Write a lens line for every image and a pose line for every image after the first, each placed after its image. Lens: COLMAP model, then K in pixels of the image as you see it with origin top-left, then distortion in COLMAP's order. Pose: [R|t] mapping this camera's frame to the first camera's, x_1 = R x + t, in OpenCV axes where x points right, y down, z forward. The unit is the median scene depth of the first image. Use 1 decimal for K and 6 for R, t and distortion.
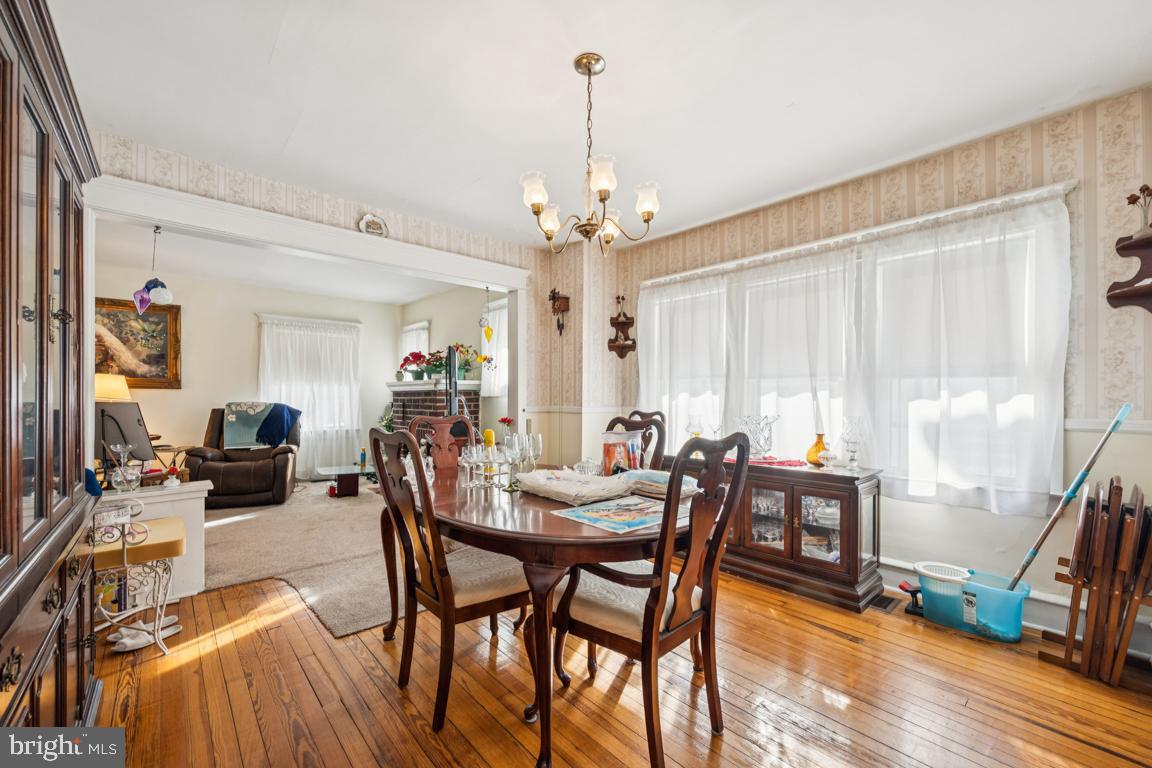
lens RADIAL K [[465.2, 0, 583.1], [0, 465.2, 395.0], [0, 0, 1]] dist [0.023495, 0.000421]
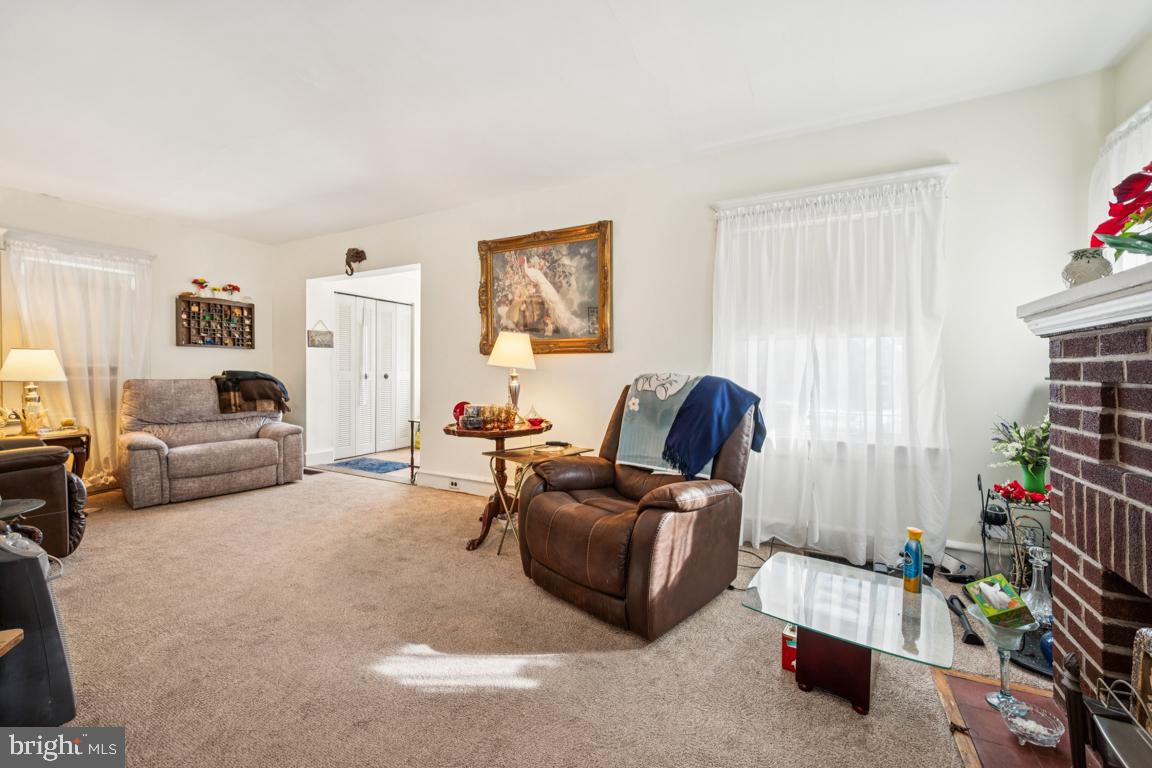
lens RADIAL K [[465.2, 0, 578.1], [0, 465.2, 375.9], [0, 0, 1]] dist [0.023495, 0.000421]
pose [[0.357886, 0.008362, -0.933728, -0.284330], [0.004936, 0.999929, 0.010847, 0.011374], [0.933752, -0.008491, 0.357819, 0.739443]]
